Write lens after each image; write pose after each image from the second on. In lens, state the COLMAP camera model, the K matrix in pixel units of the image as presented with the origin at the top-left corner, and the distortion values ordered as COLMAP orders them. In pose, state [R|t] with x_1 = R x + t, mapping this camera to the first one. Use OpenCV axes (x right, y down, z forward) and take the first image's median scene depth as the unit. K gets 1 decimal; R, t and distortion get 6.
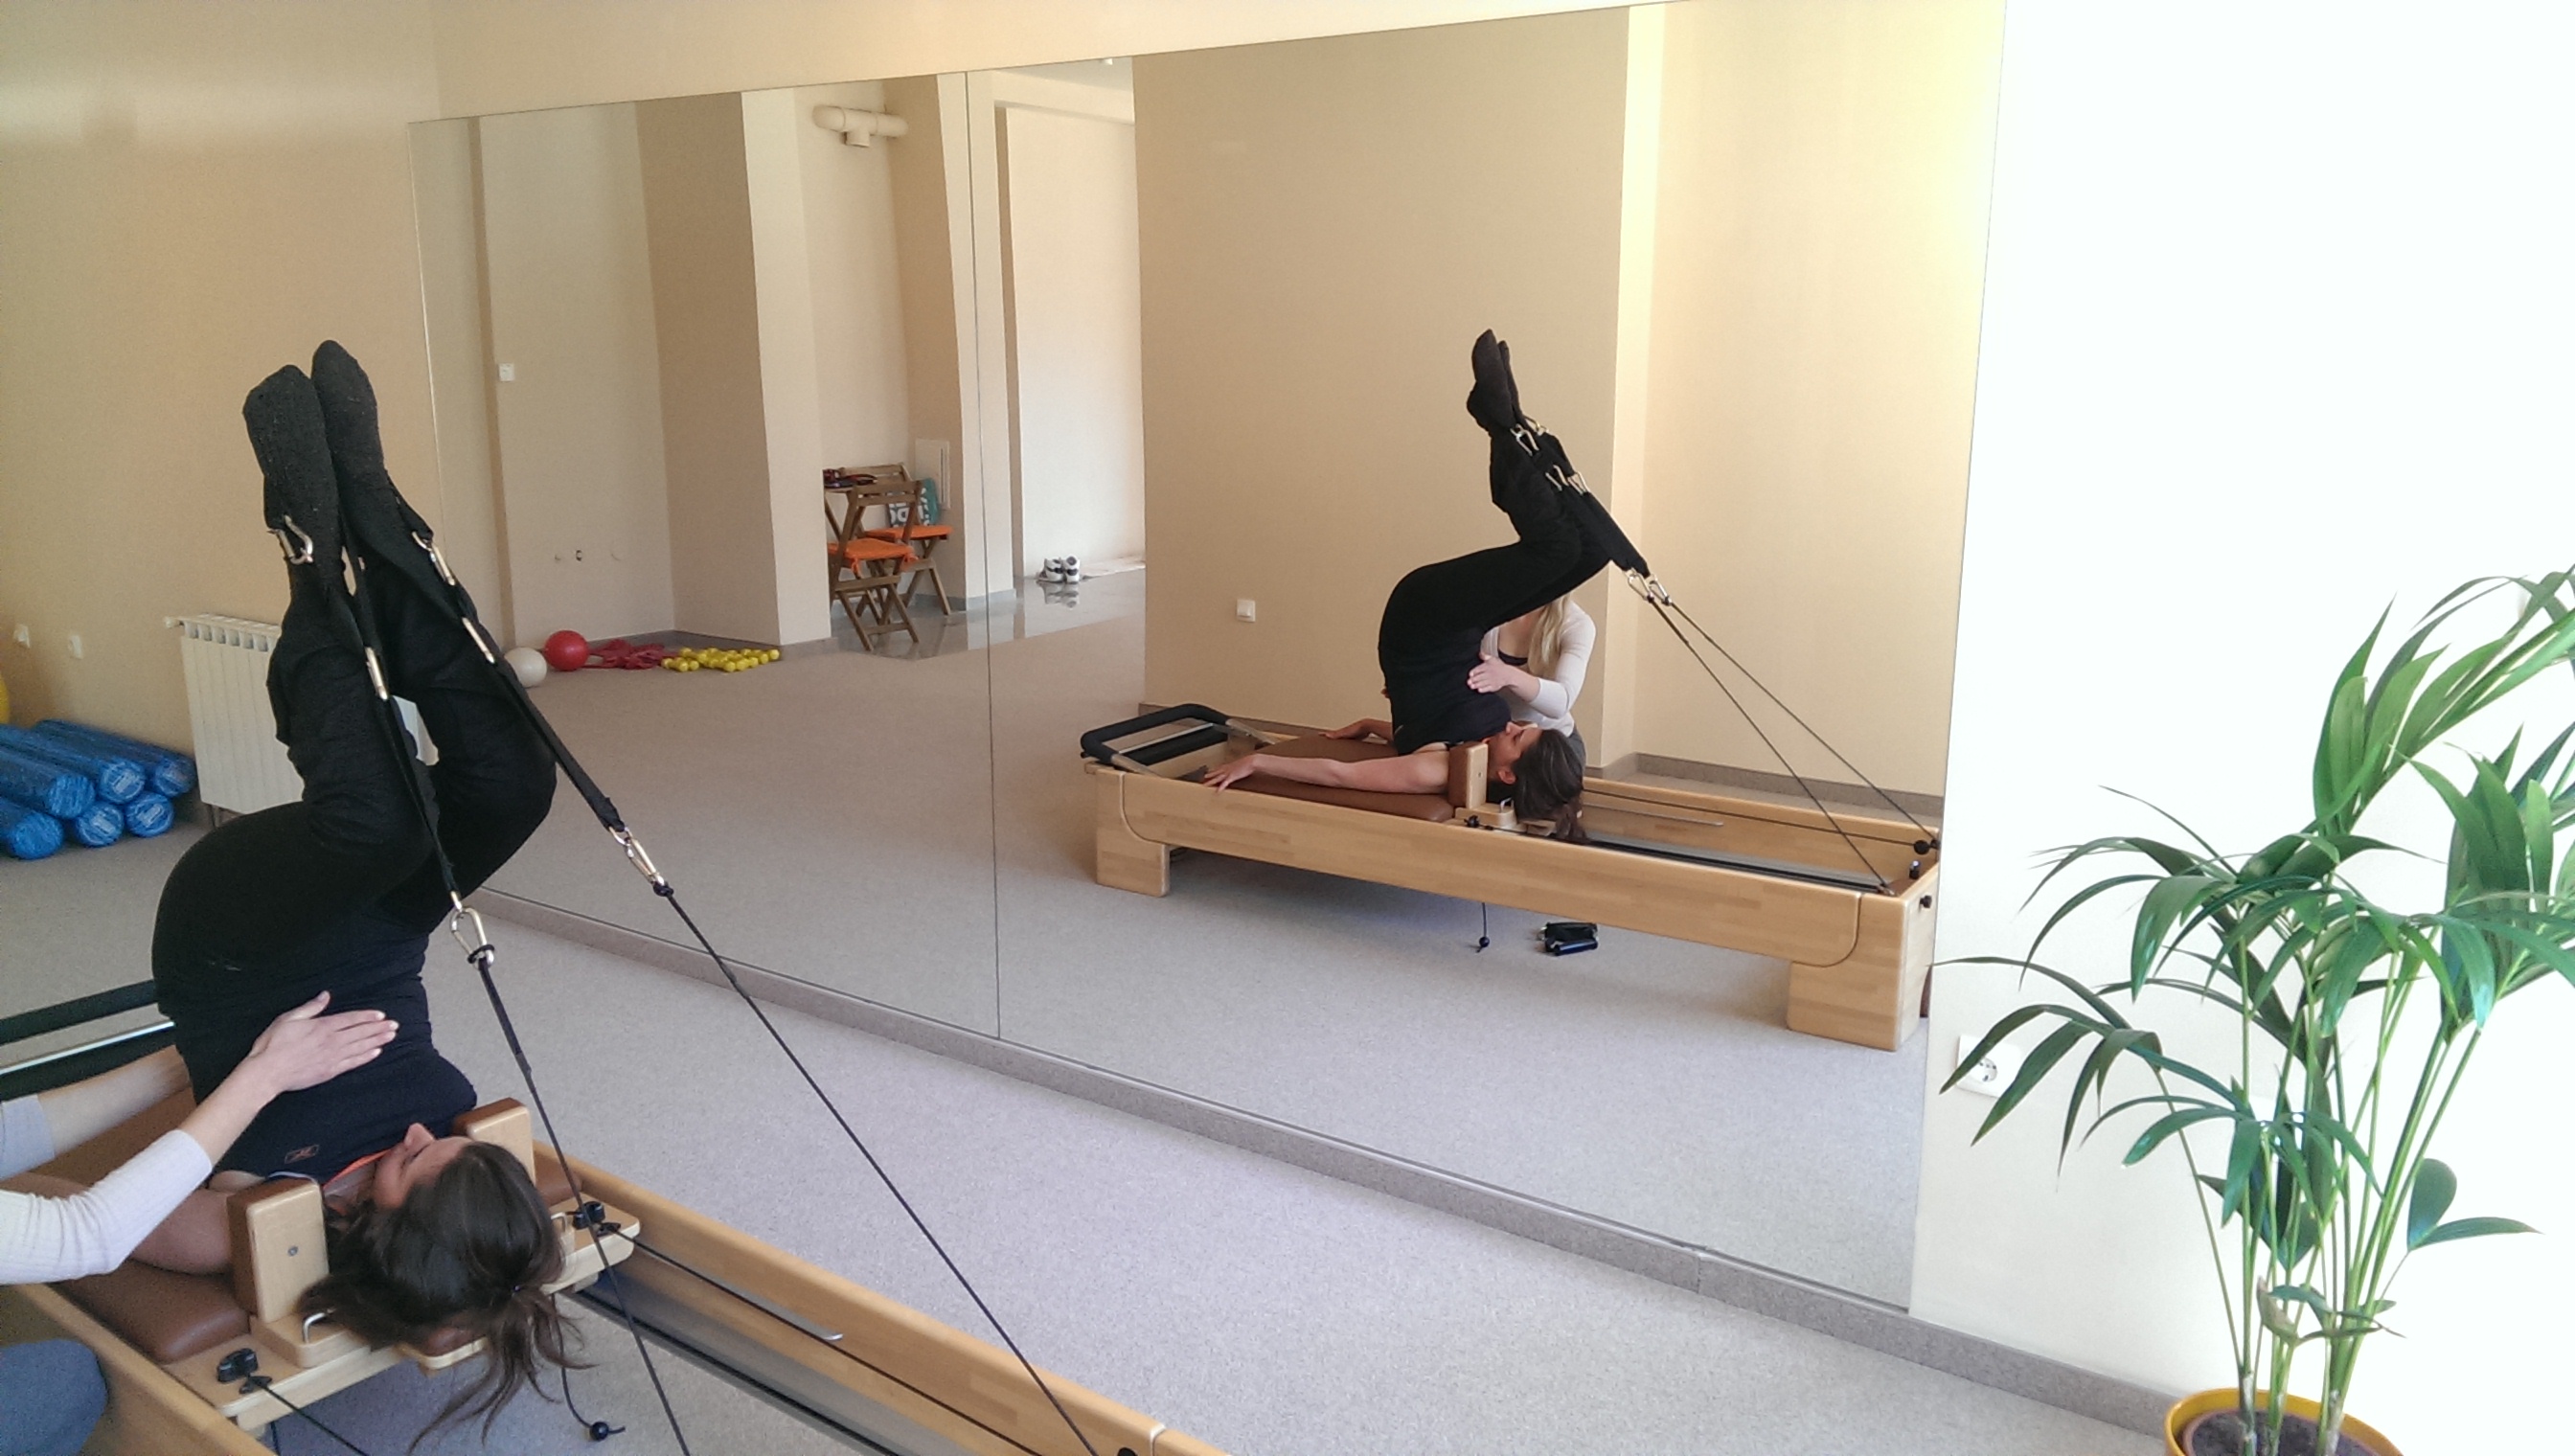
lens RADIAL K [[1956.1, 0, 1278.3], [0, 1956.1, 737.1], [0, 0, 1]] dist [0.069439, -0.156063]
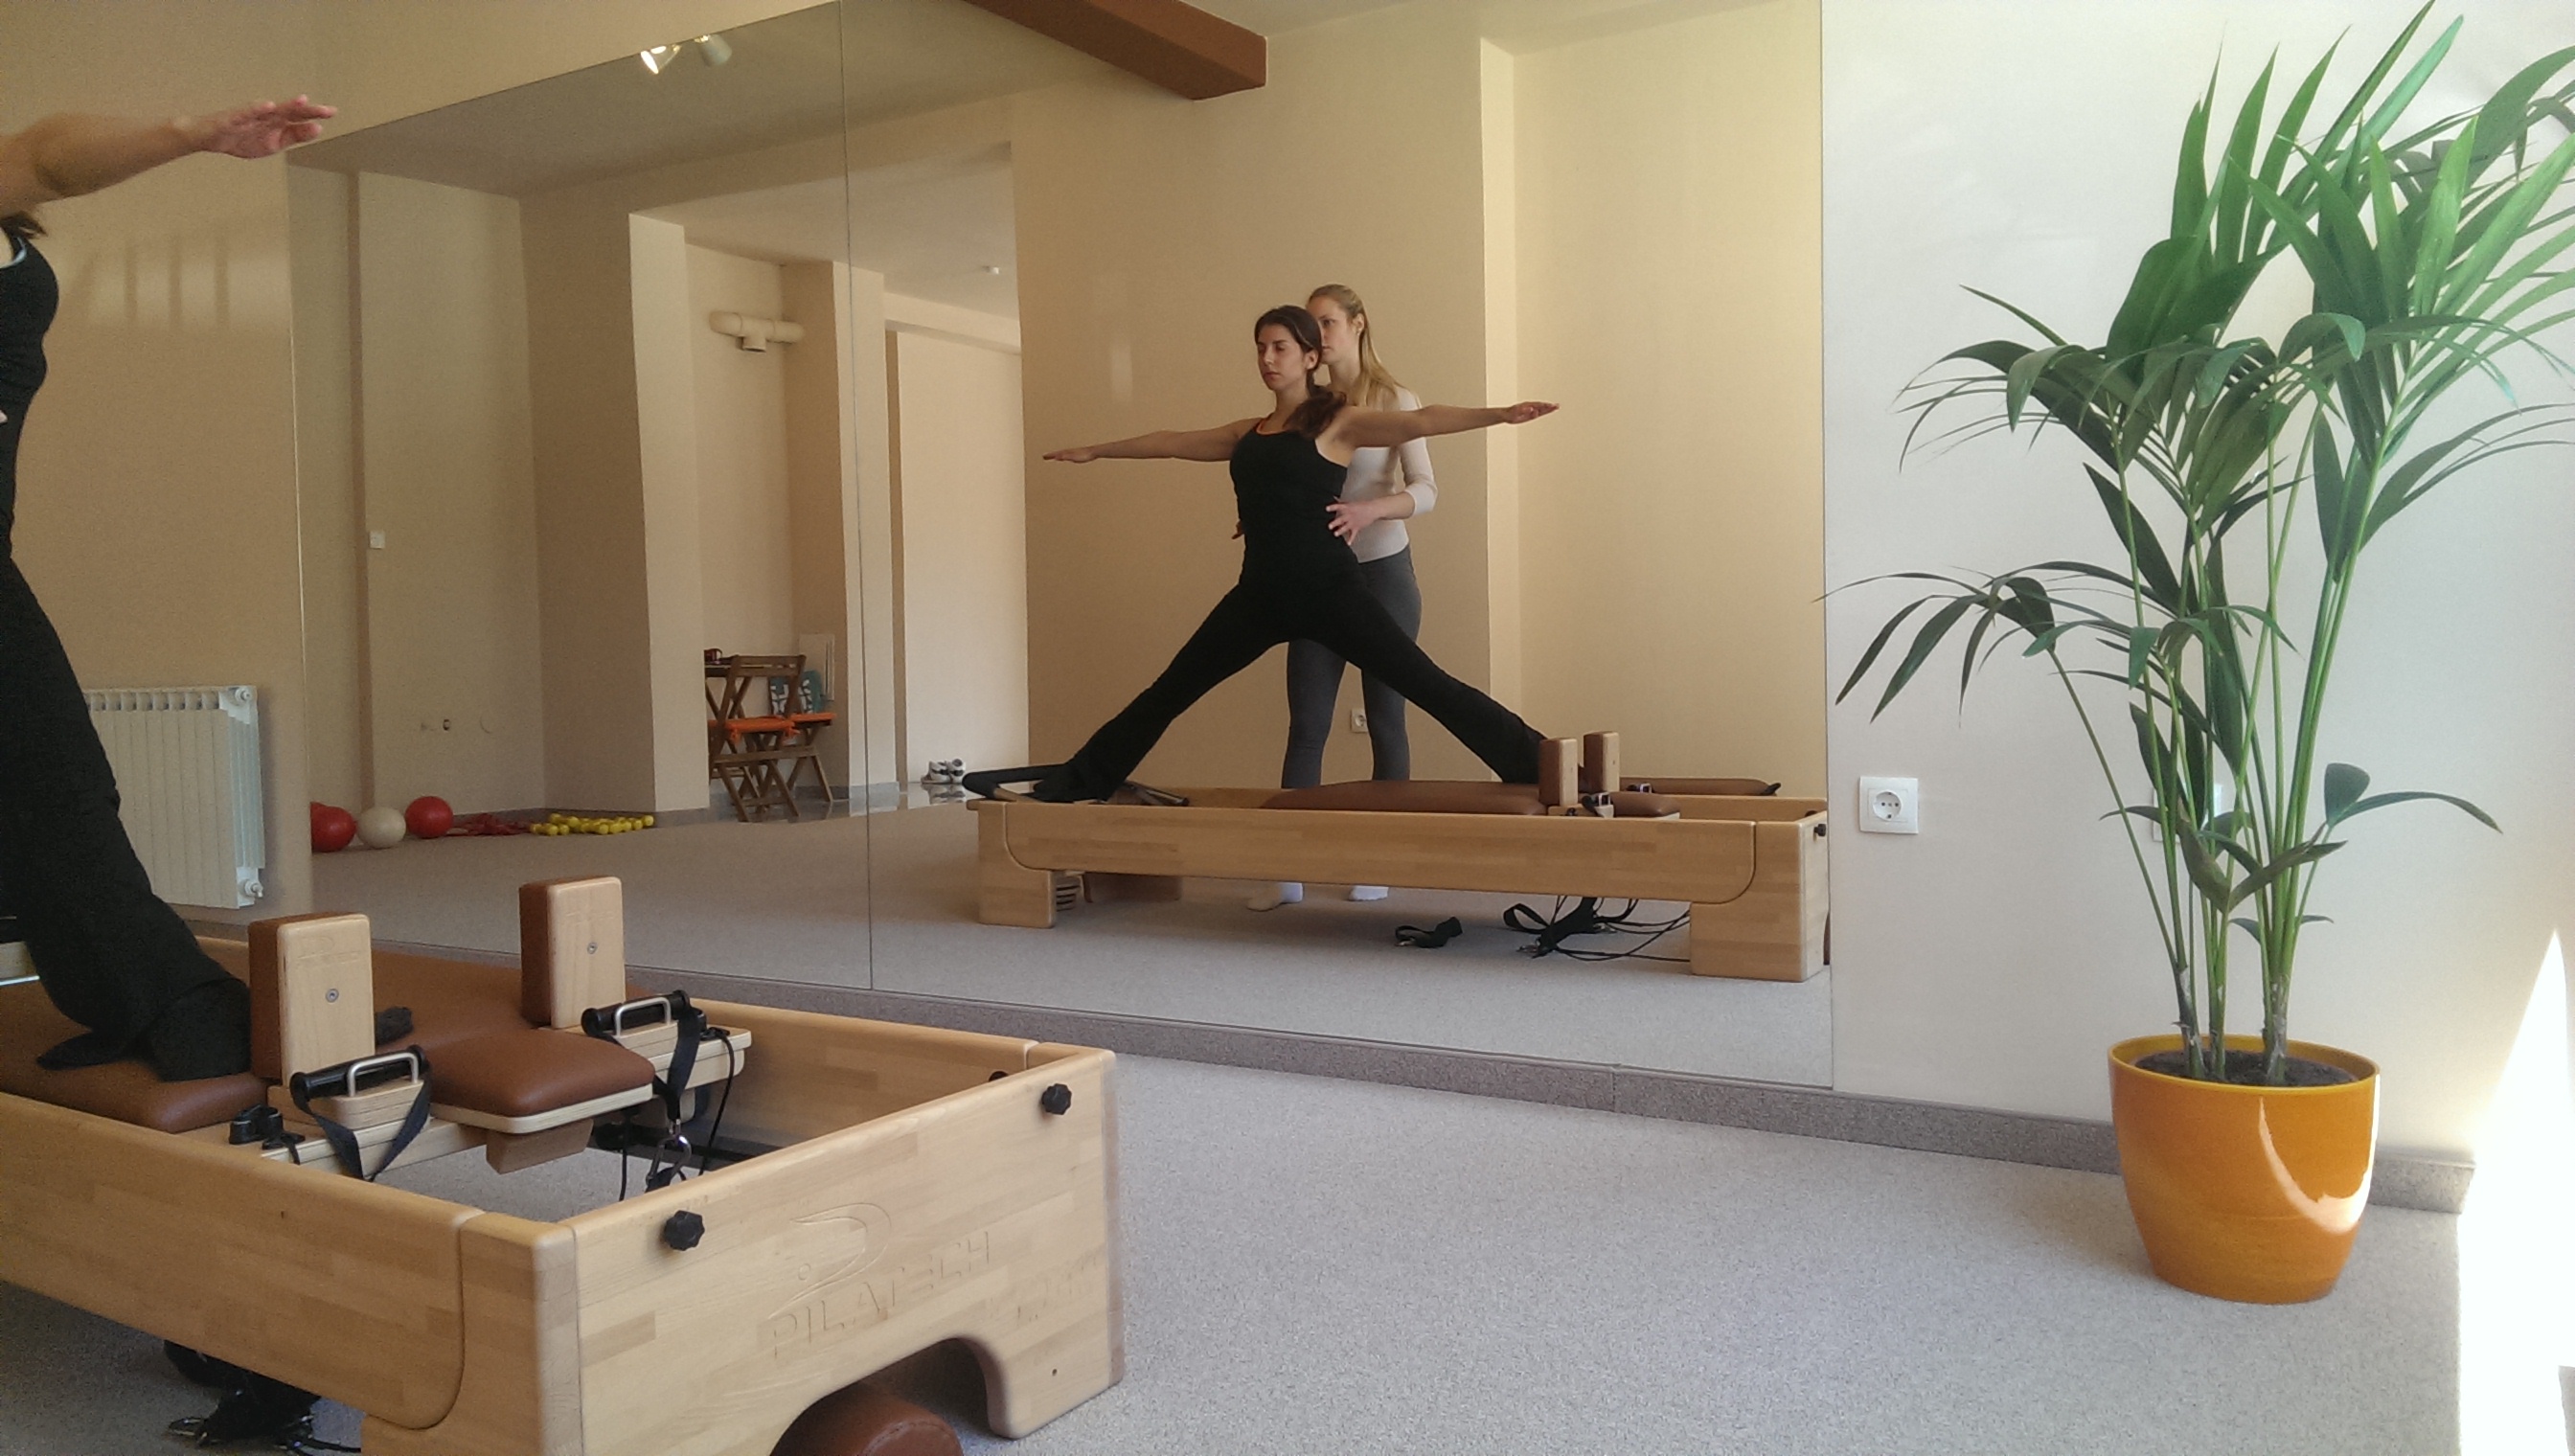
lens RADIAL K [[1956.1, 0, 1278.3], [0, 1956.1, 737.1], [0, 0, 1]] dist [0.069439, -0.156063]
pose [[0.998249, -0.012742, 0.057756, -0.000193], [0.024444, 0.978096, -0.206715, 0.125117], [-0.053857, 0.207765, 0.976695, 0.019898]]
